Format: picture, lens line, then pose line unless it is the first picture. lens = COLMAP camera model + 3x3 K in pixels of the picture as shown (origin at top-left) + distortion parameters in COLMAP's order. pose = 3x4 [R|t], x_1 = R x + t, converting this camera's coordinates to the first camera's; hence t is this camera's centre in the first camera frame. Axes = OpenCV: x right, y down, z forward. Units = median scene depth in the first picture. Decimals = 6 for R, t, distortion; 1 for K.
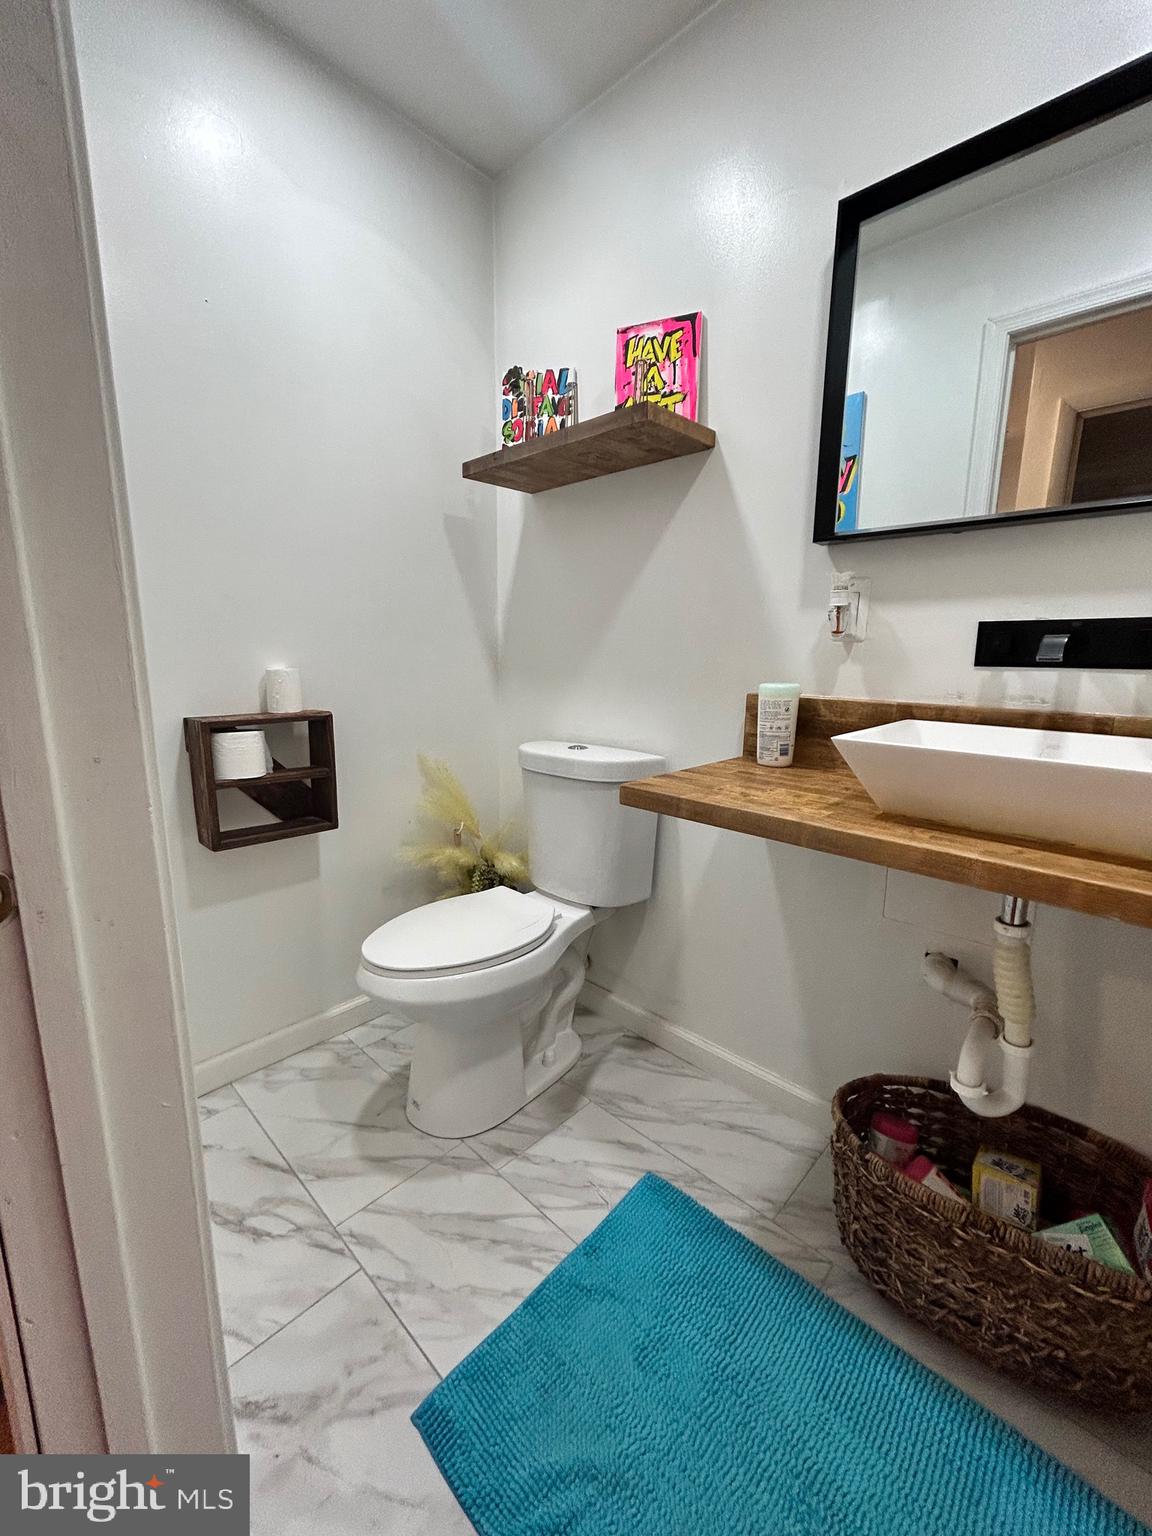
lens RADIAL K [[619.1, 0, 575.3], [0, 619.1, 768.0], [0, 0, 1]] dist [0.001908, -0.002760]
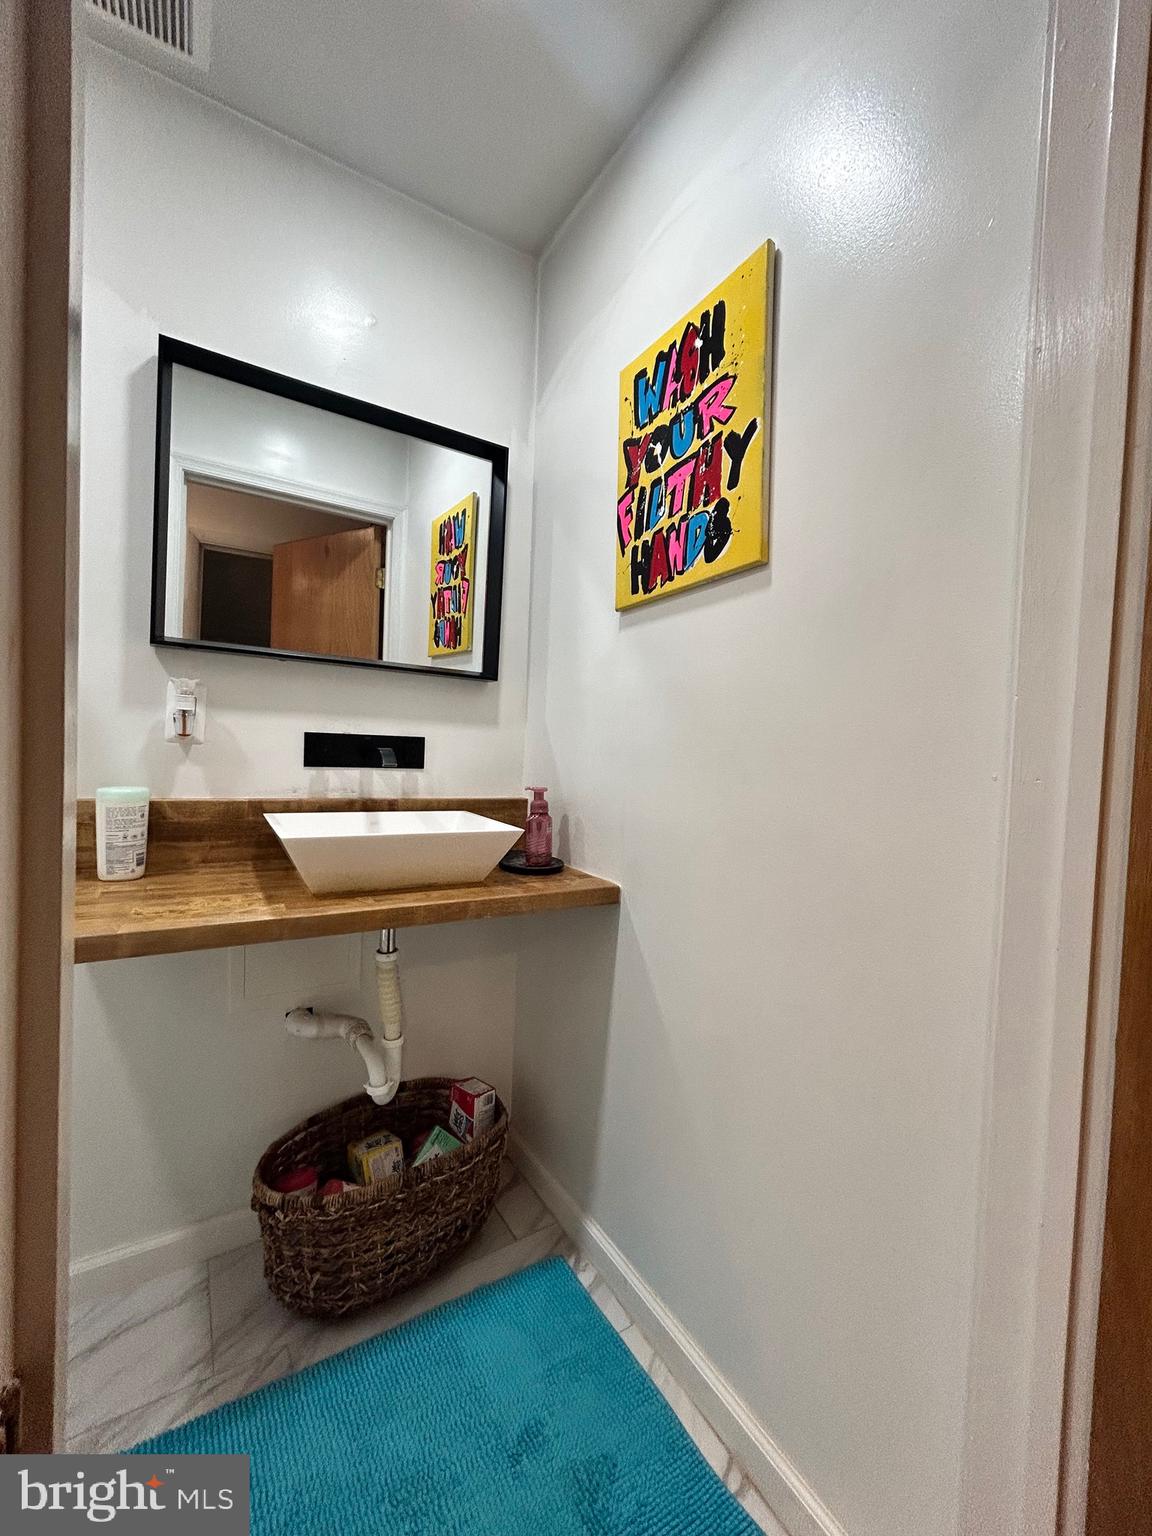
lens RADIAL K [[619.1, 0, 576.7], [0, 619.1, 770.0], [0, 0, 1]] dist [0.001908, -0.002760]
pose [[0.236606, -0.030850, 0.971116, -0.451369], [0.141309, 0.989961, -0.002981, -0.075709], [-0.961275, 0.137933, 0.238590, 0.165452]]
